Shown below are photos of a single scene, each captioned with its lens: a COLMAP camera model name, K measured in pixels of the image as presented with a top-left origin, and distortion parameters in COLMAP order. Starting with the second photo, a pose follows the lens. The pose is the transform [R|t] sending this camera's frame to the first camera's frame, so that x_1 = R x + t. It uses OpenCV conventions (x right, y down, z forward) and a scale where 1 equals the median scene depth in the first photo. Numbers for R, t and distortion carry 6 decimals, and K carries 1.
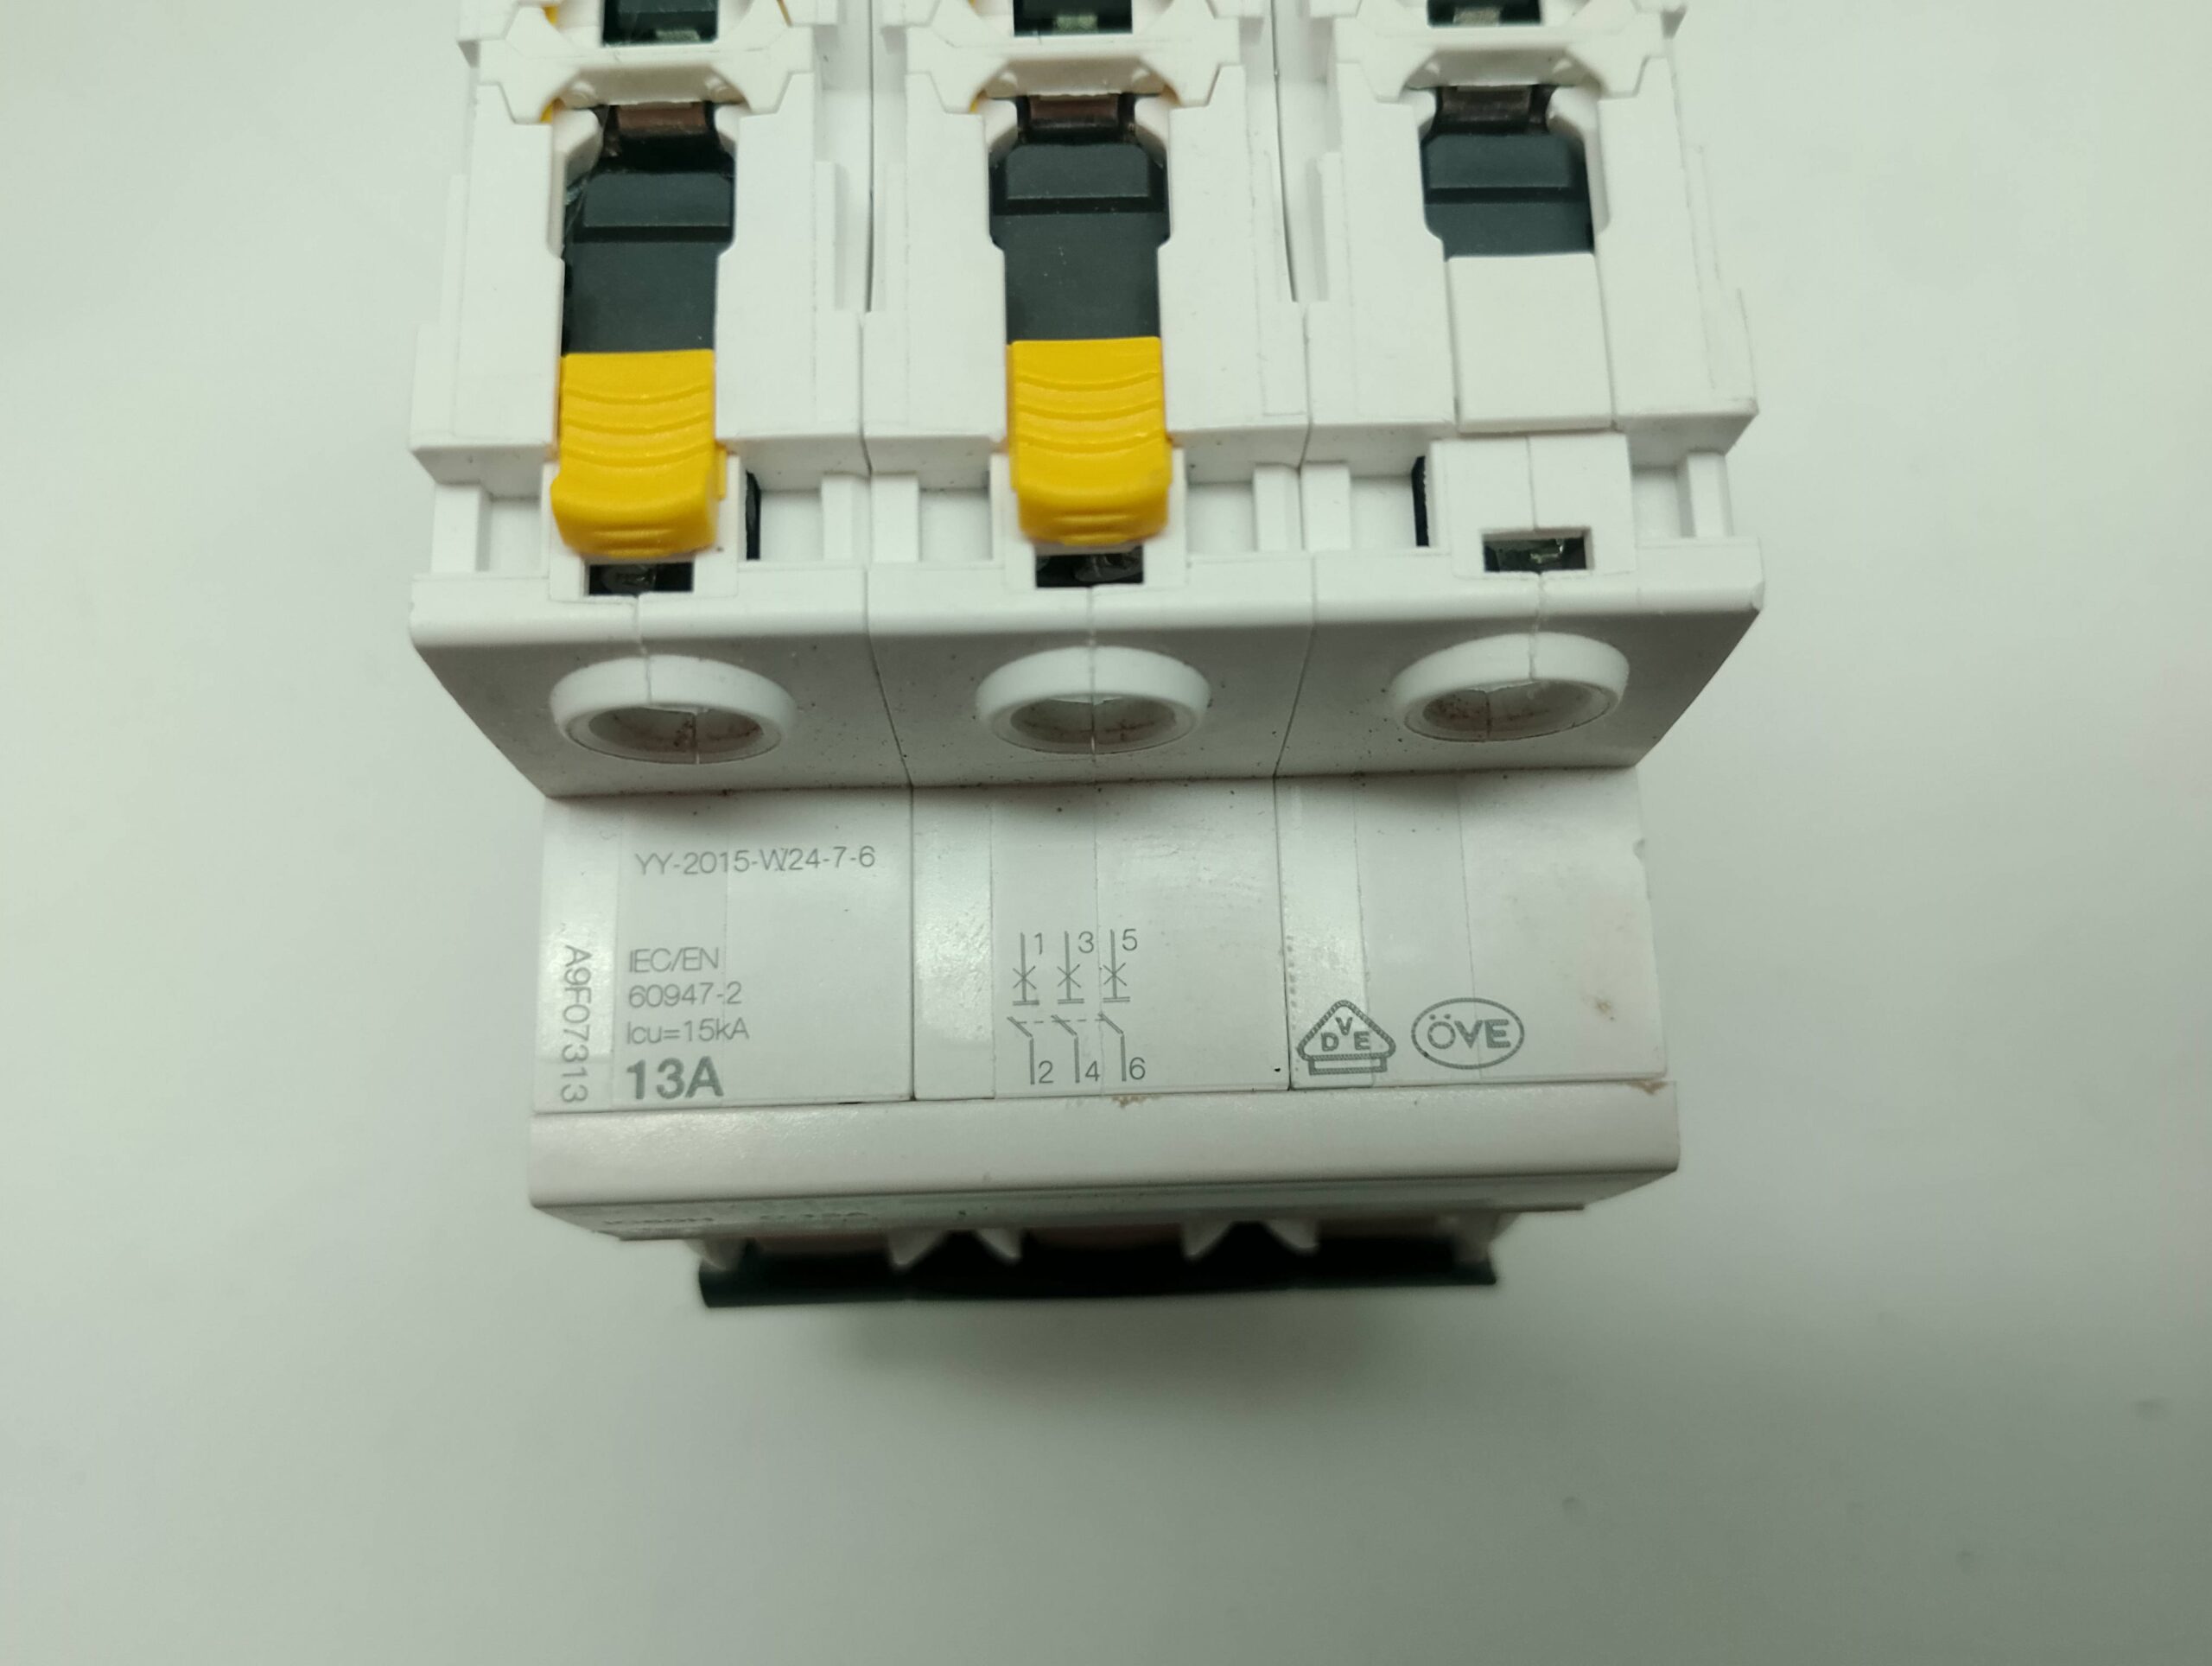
lens RADIAL K [[1953.9, 0, 1103.3], [0, 1953.9, 828.6], [0, 0, 1]] dist [0.051613, -0.022832]
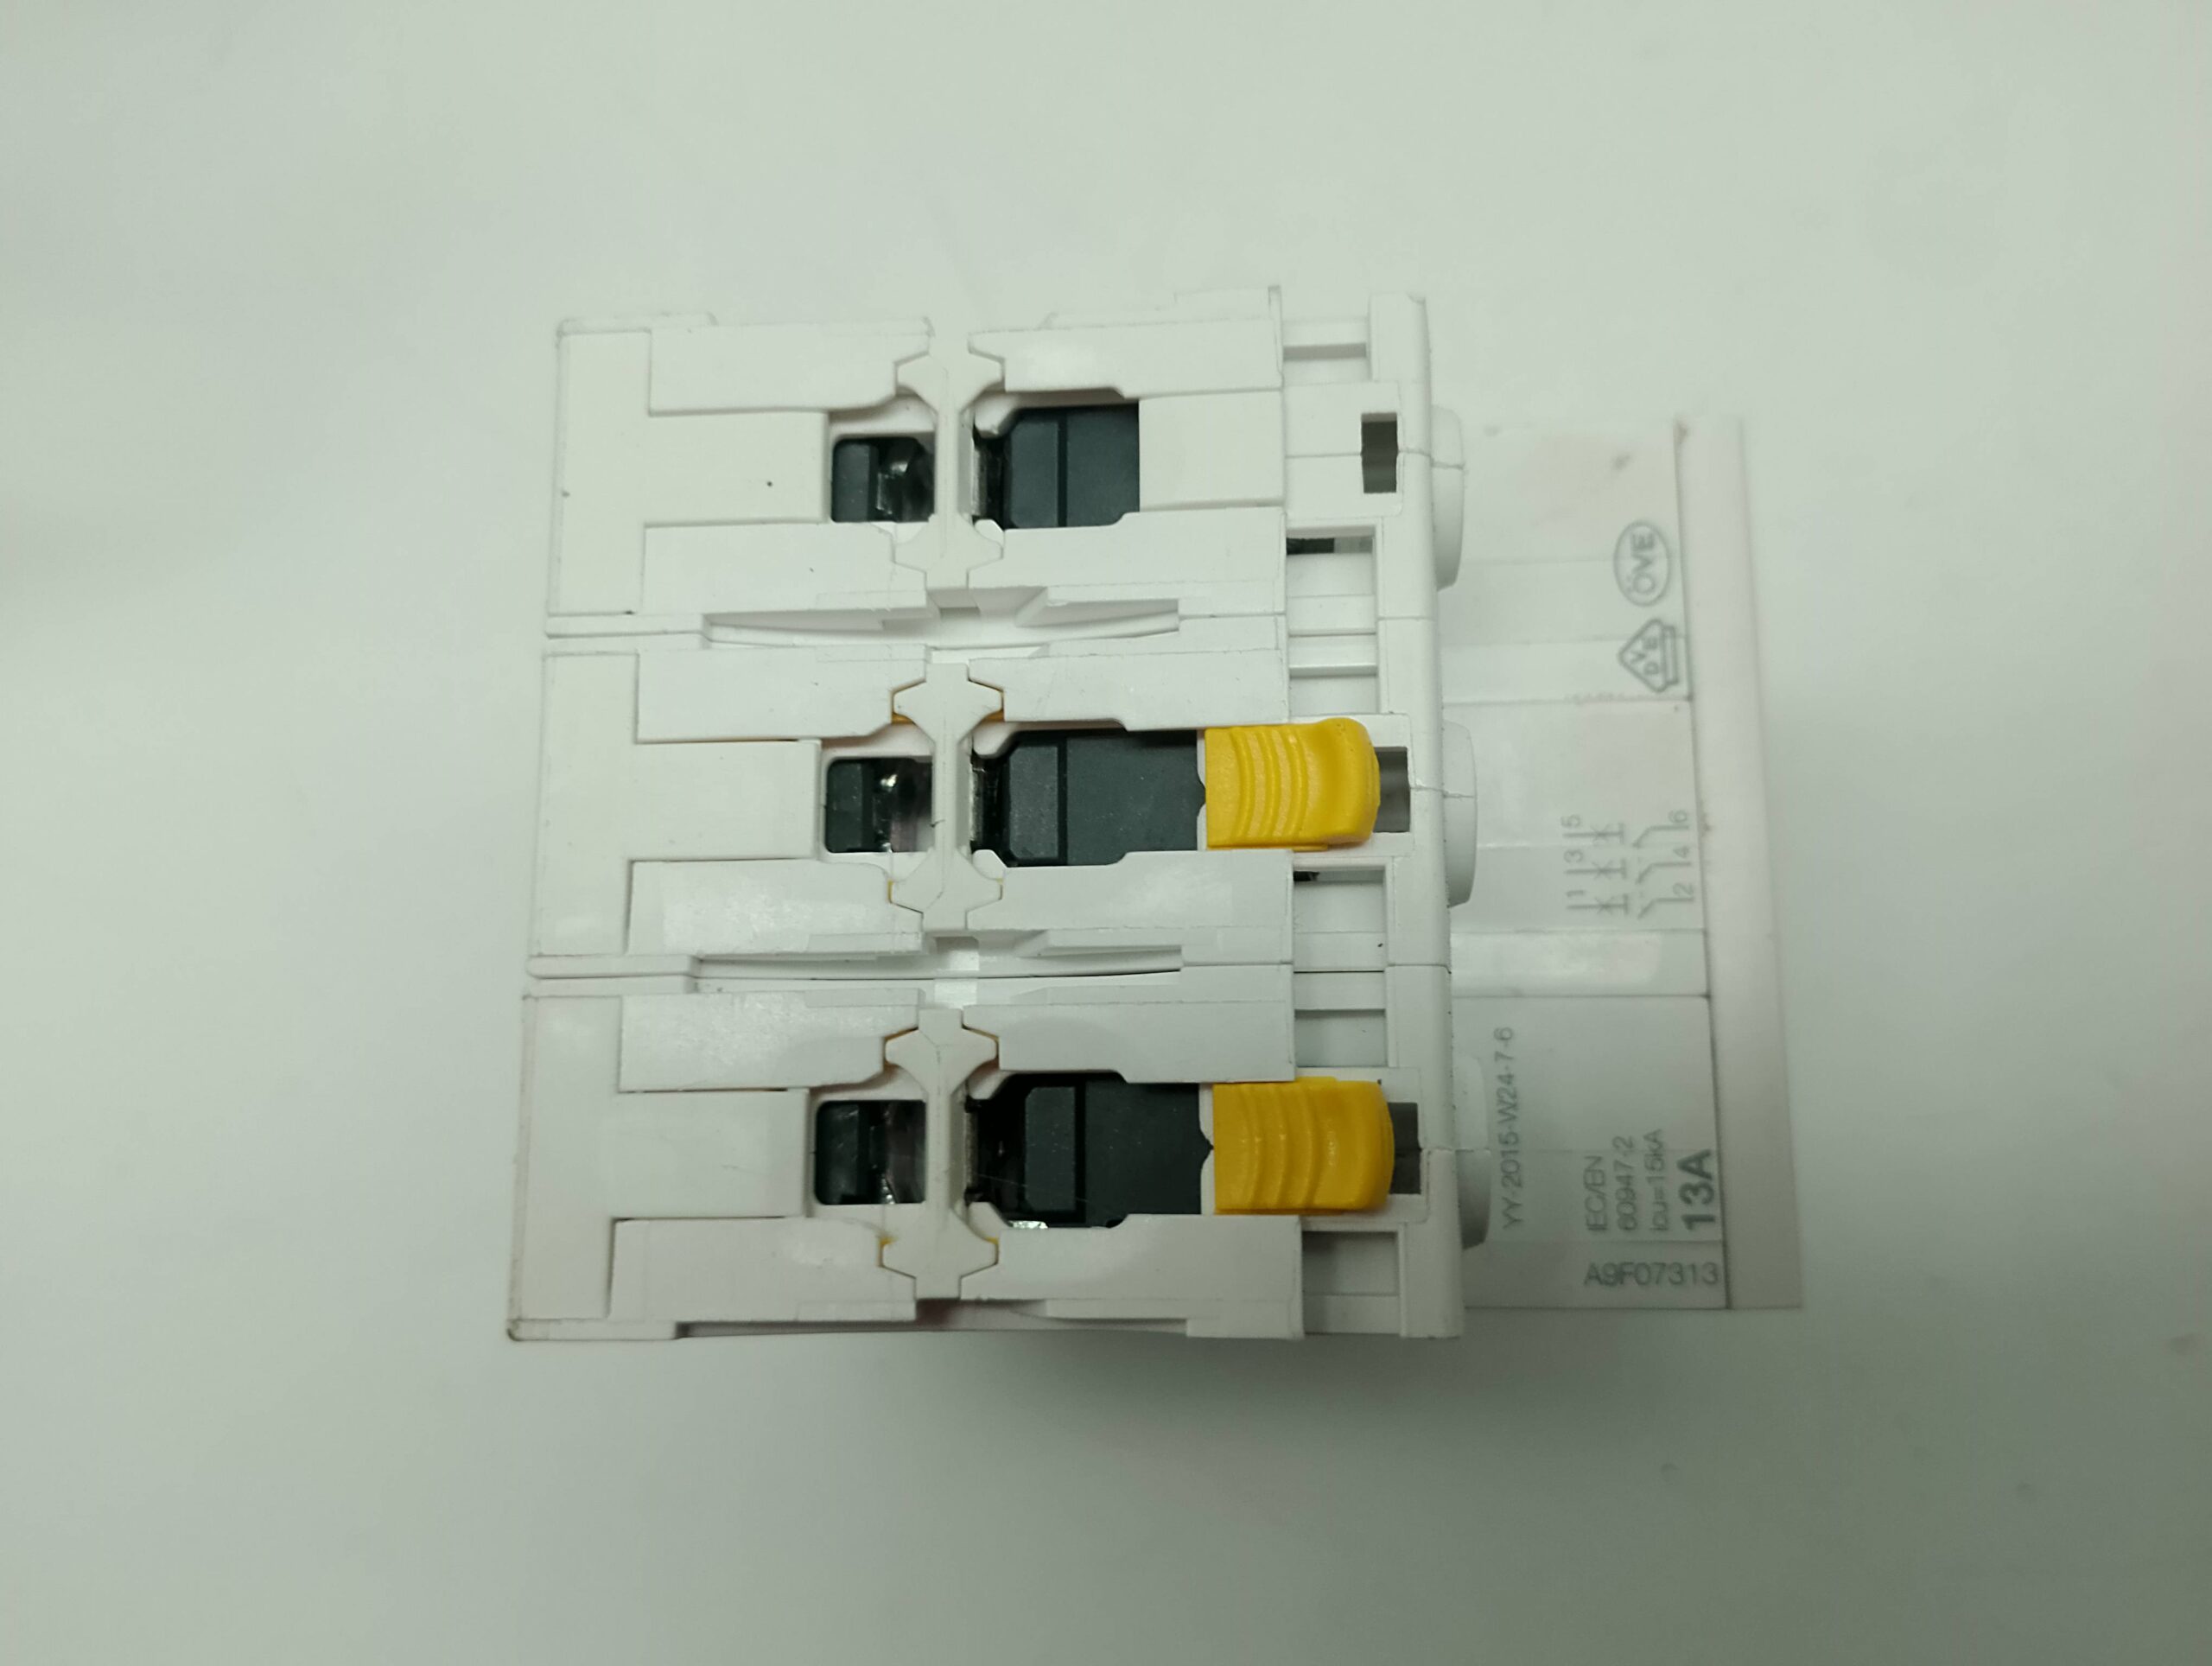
lens RADIAL K [[1953.9, 0, 1110.5], [0, 1953.9, 832.9], [0, 0, 1]] dist [0.051613, -0.022832]
pose [[0.025071, -0.985423, 0.168267, -0.213147], [0.987642, 0.050464, 0.148381, -0.423049], [-0.154710, 0.162467, 0.974510, -0.170679]]
